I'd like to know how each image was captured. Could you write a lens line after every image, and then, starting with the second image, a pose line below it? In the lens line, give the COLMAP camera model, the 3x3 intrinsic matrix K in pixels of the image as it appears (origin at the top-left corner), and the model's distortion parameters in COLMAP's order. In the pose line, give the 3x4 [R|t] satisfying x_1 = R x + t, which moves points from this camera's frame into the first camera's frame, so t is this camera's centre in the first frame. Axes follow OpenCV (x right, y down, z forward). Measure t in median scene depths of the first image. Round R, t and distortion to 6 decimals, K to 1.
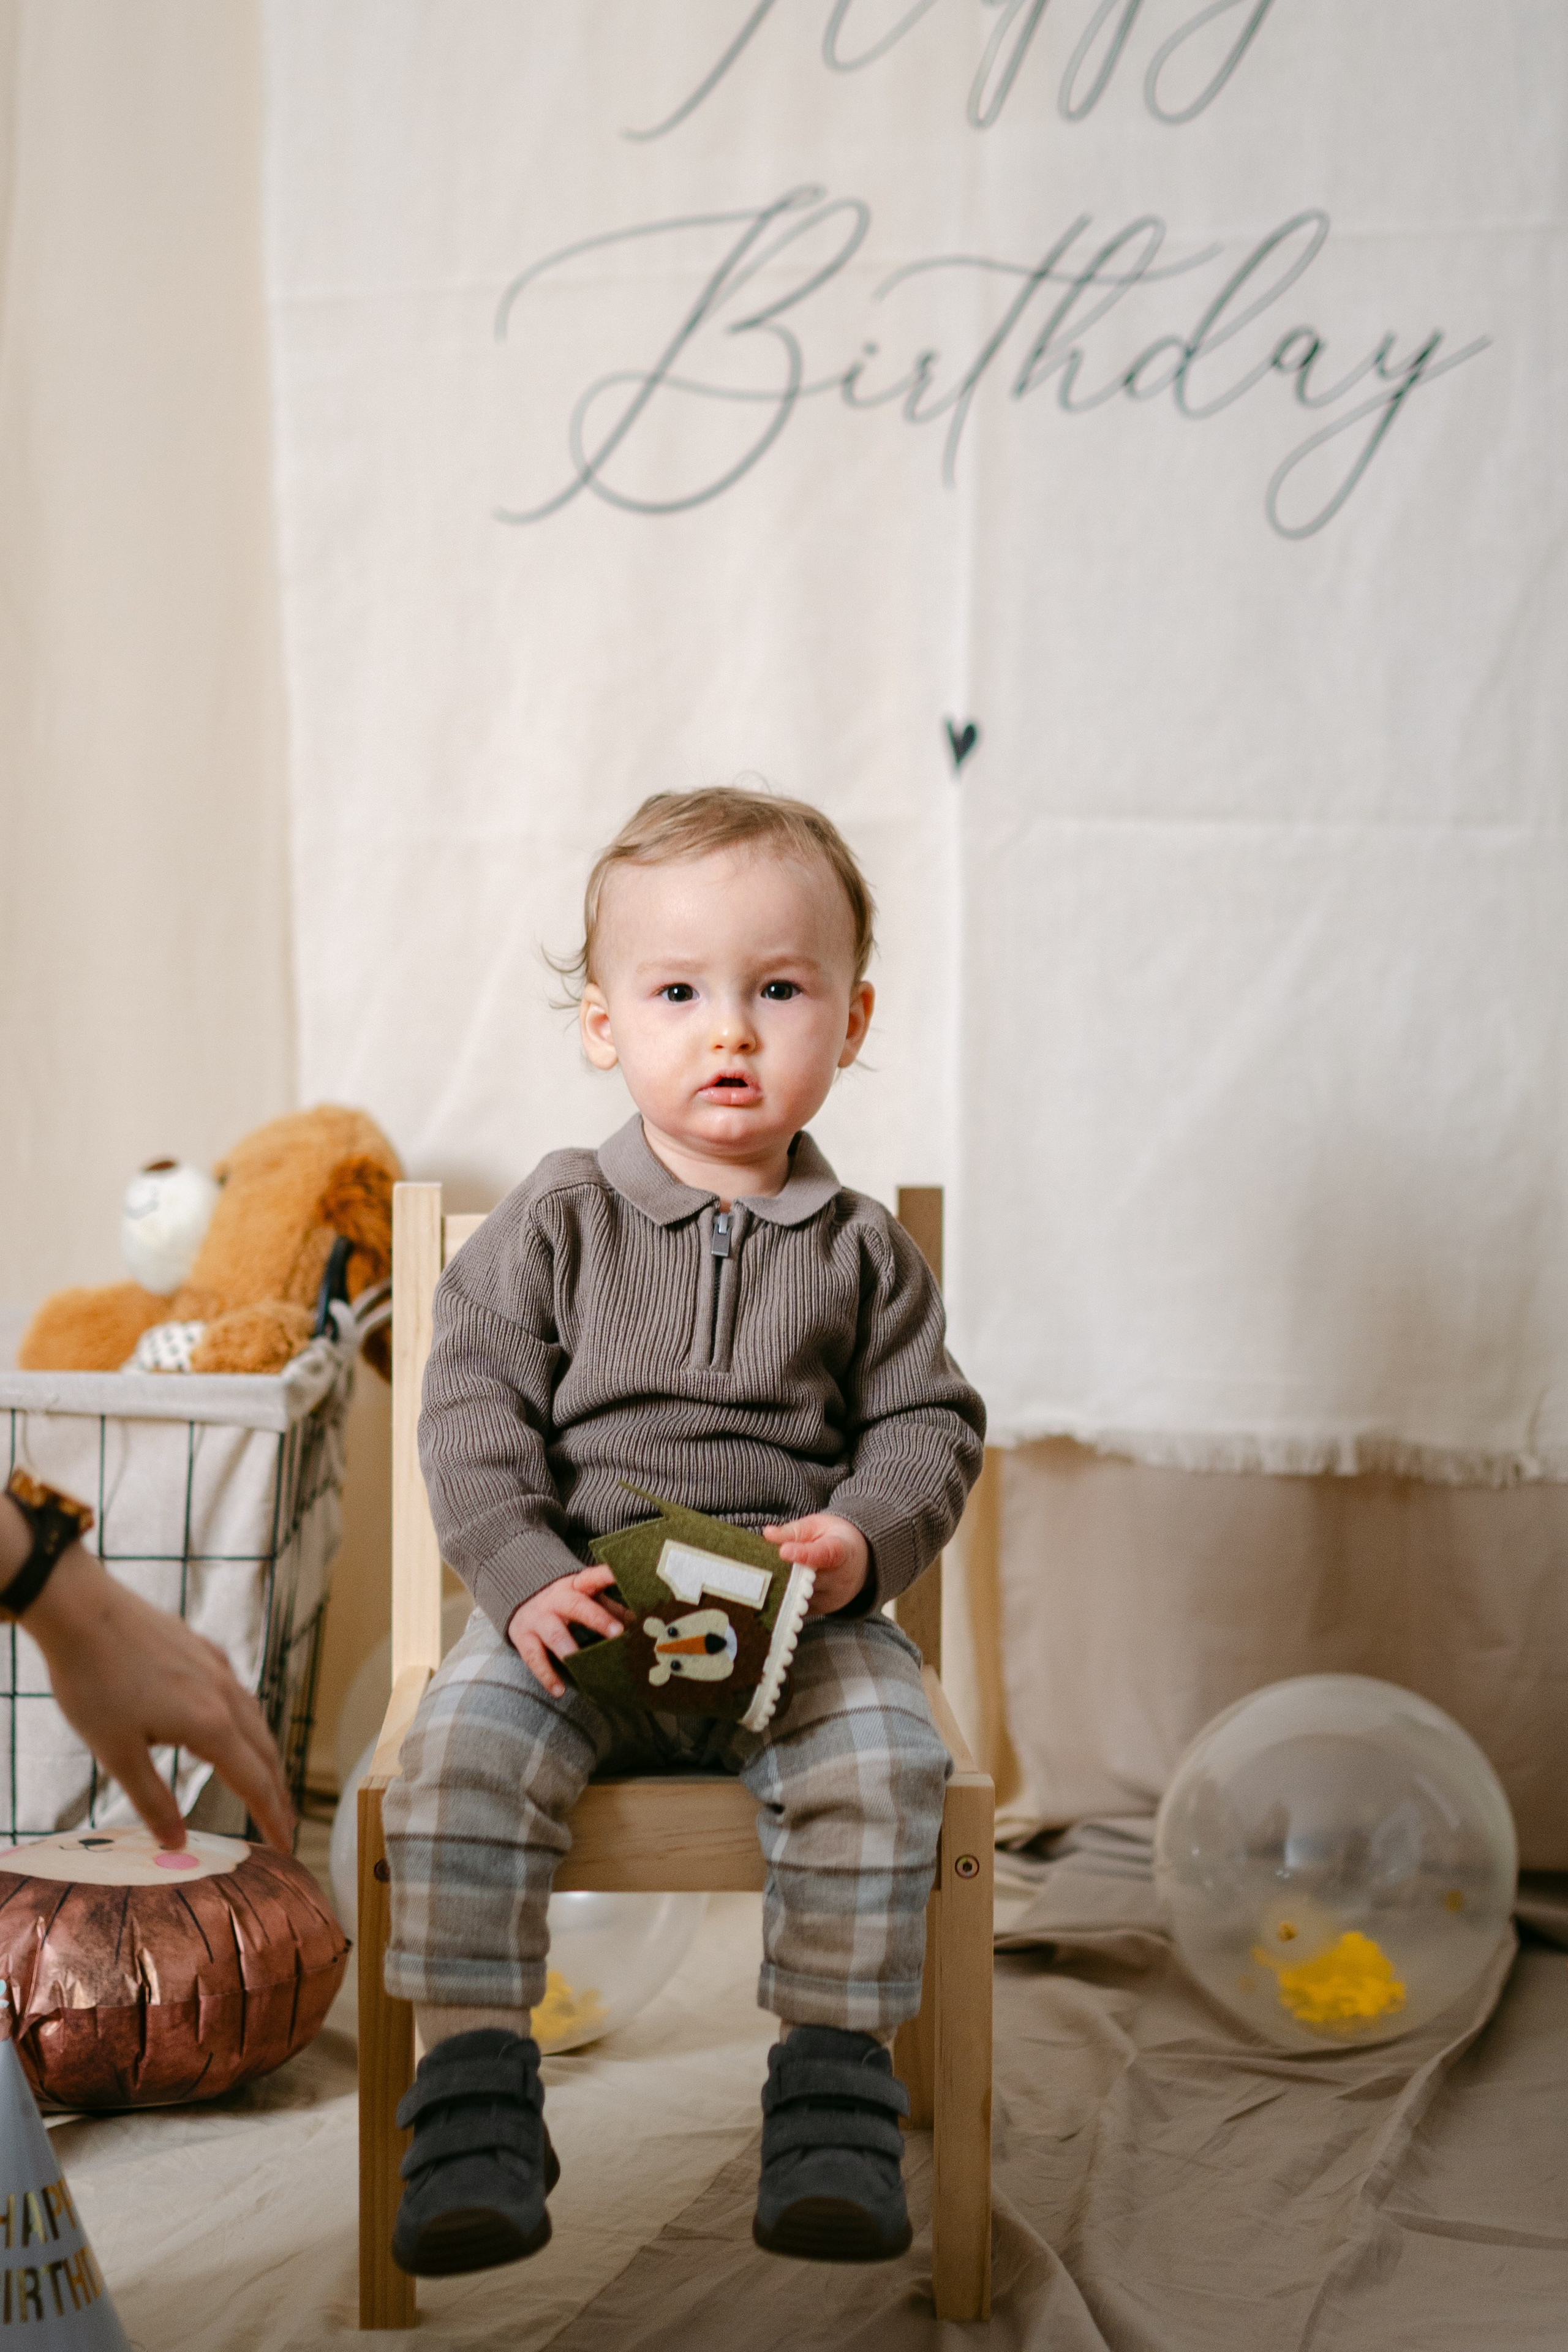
lens RADIAL K [[3599.5, 0, 785.2], [0, 3599.5, 1120.1], [0, 0, 1]] dist [0.025668, 0.046317]
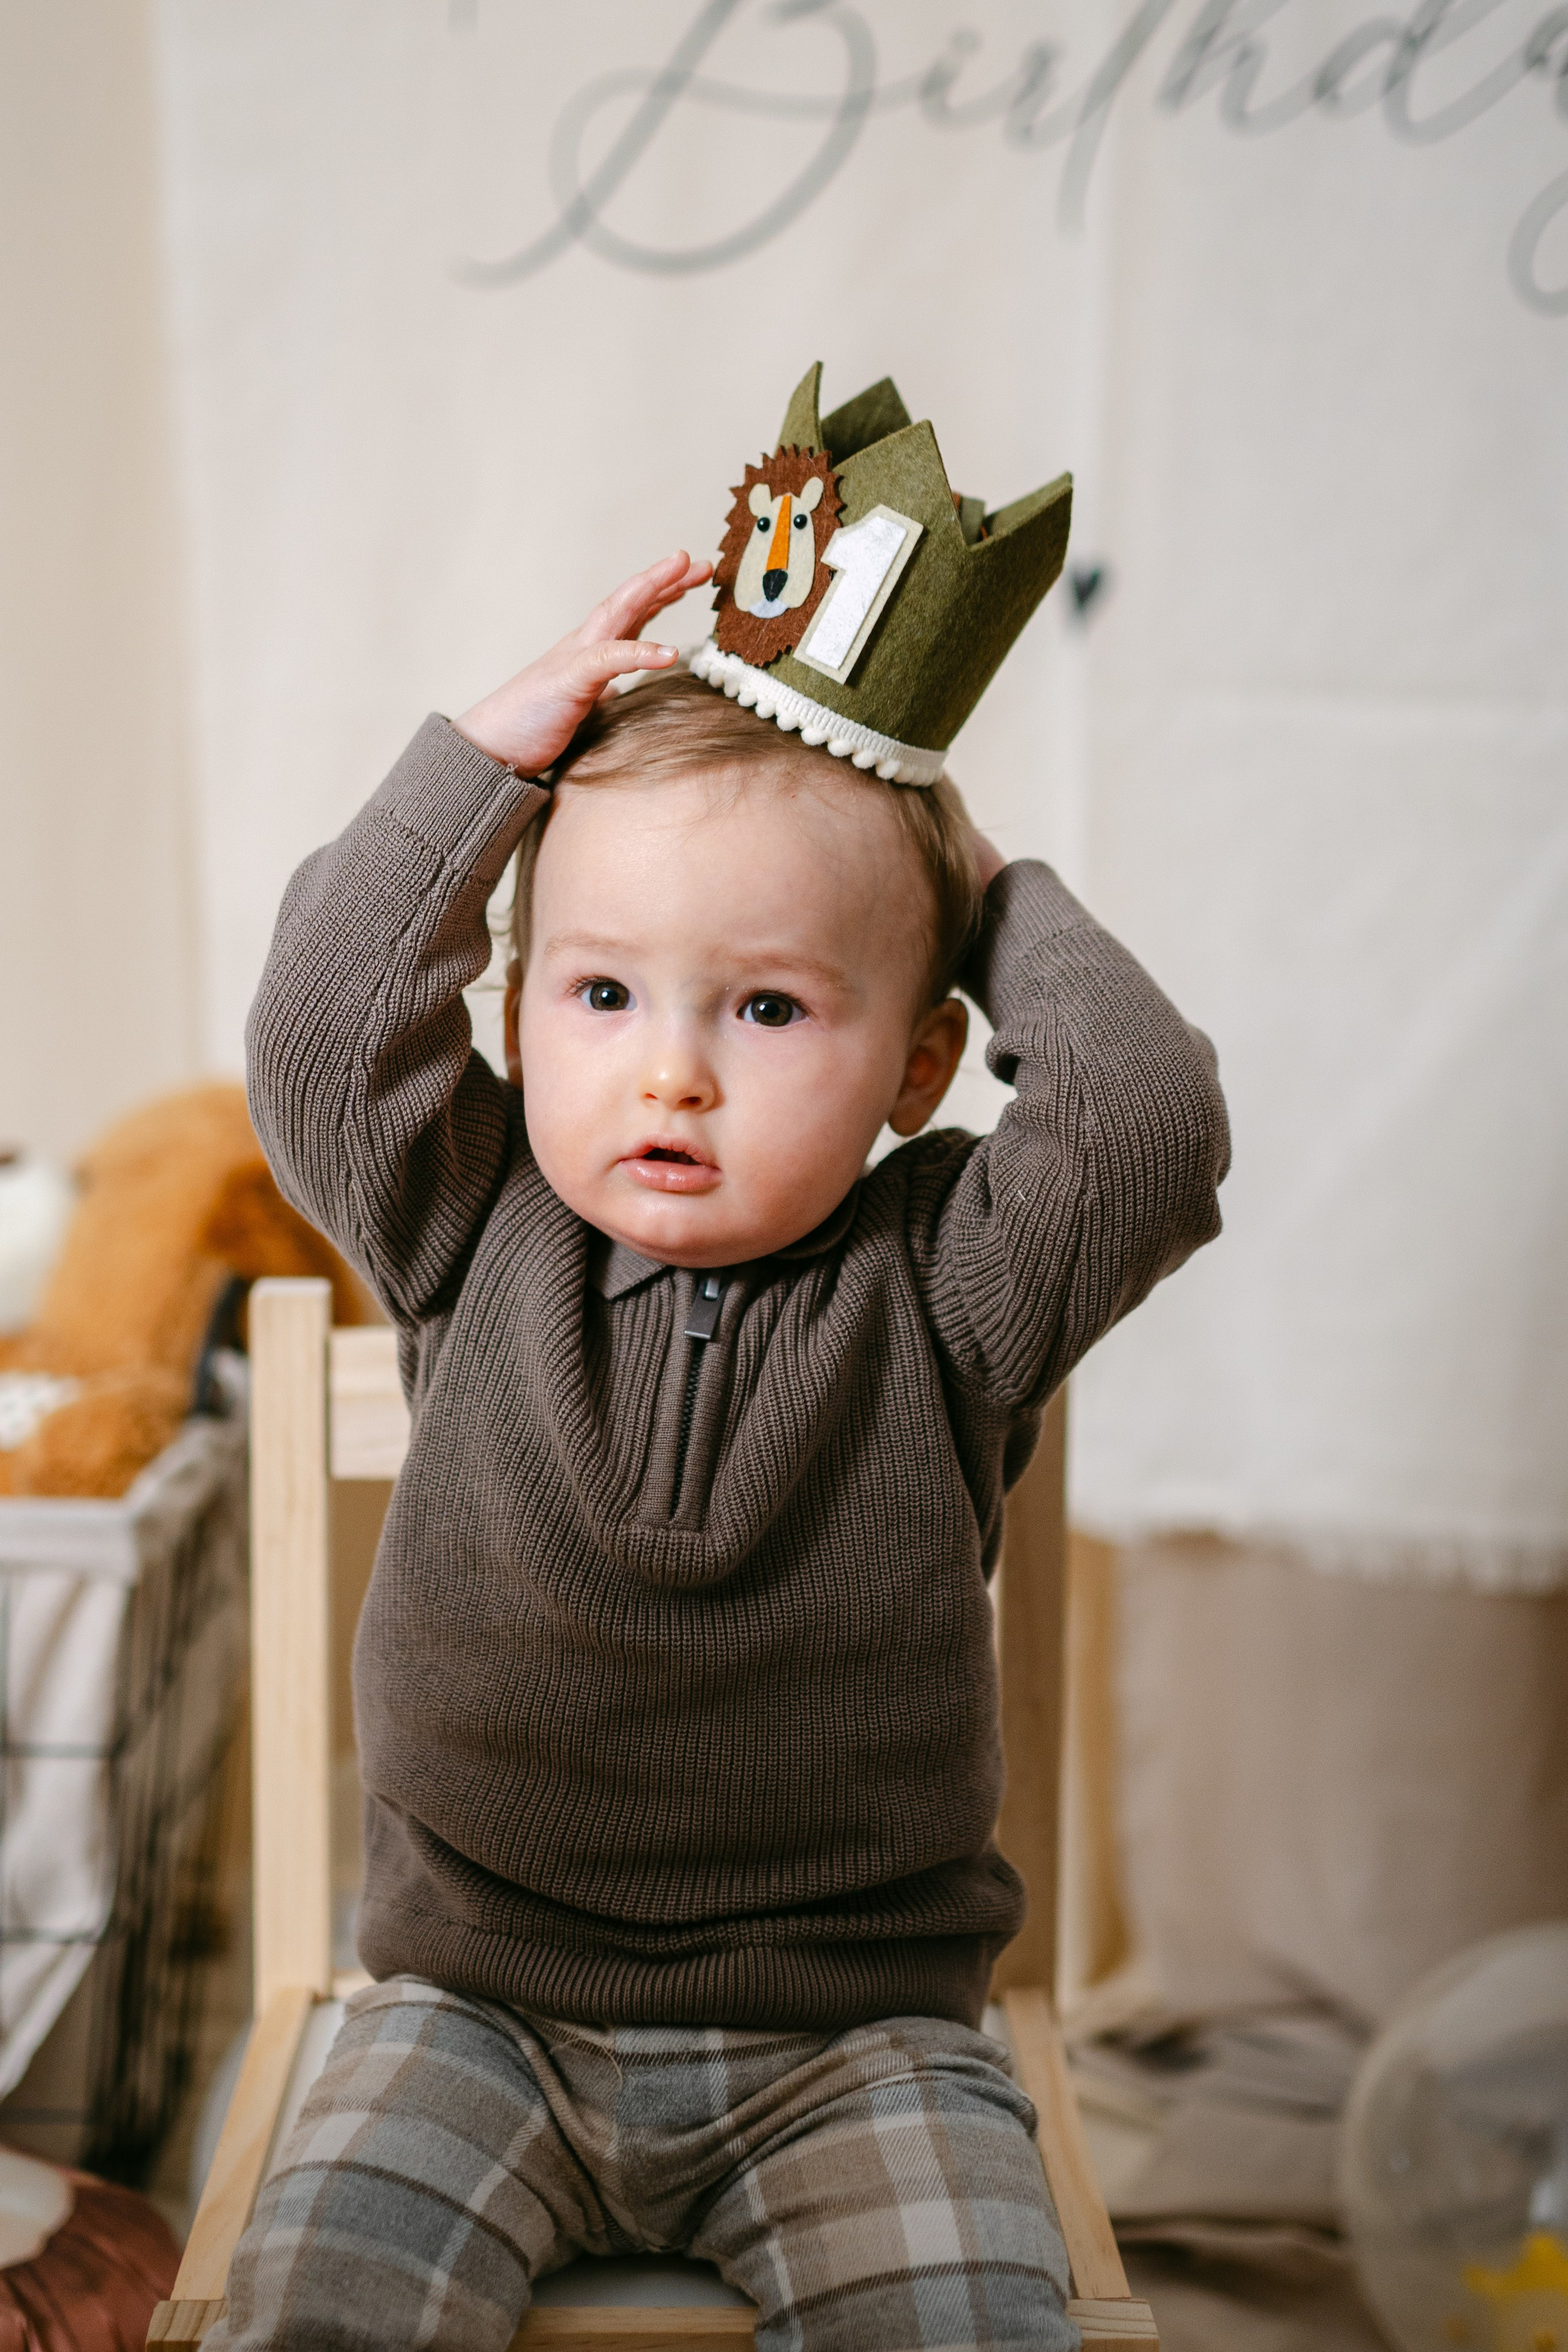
lens RADIAL K [[3345.1, 0, 788.5], [0, 3345.1, 1132.0], [0, 0, 1]] dist [0.030940, 0.046973]
pose [[0.999874, 0.009591, -0.012617, -0.001588], [-0.008455, 0.996155, 0.087203, -0.056400], [0.013405, -0.087085, 0.996111, 0.322375]]
